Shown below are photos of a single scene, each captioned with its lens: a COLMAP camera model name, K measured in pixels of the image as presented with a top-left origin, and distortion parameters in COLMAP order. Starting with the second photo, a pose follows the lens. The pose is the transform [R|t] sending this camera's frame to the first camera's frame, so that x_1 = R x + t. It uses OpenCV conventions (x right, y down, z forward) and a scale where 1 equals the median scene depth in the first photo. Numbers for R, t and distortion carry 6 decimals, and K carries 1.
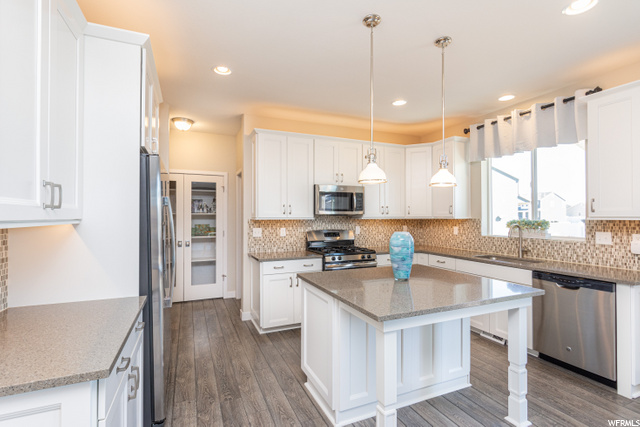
lens RADIAL K [[299.1, 0, 320.8], [0, 299.1, 214.3], [0, 0, 1]] dist [0.005343, -0.004485]
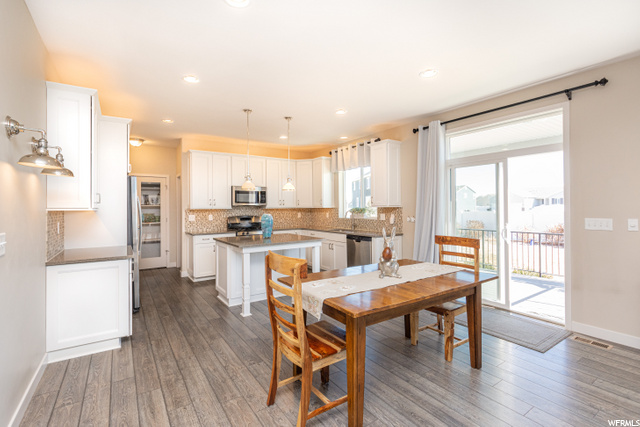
lens RADIAL K [[292.9, 0, 322.8], [0, 292.9, 205.8], [0, 0, 1]] dist [-0.000764, -0.000775]
pose [[0.981719, -0.005749, 0.190247, 0.146826], [0.005568, 0.999983, 0.001484, 0.002260], [-0.190252, -0.000398, 0.981735, -0.541797]]
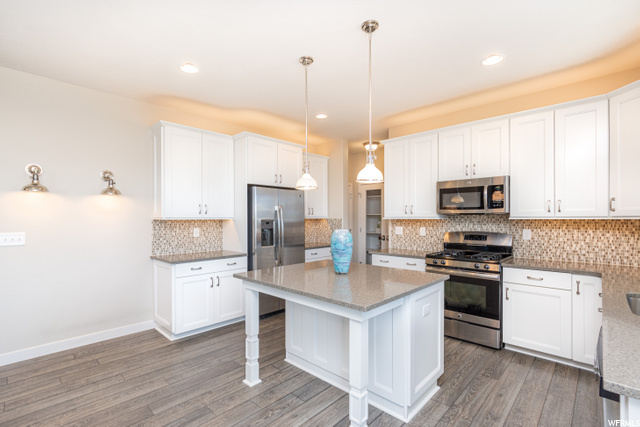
lens RADIAL K [[292.9, 0, 304.6], [0, 292.9, 217.3], [0, 0, 1]] dist [-0.000764, -0.000775]
pose [[0.358984, -0.001966, -0.933342, 0.666217], [0.009023, 0.999958, 0.001364, 0.006226], [0.933300, -0.008911, 0.358987, 0.270662]]
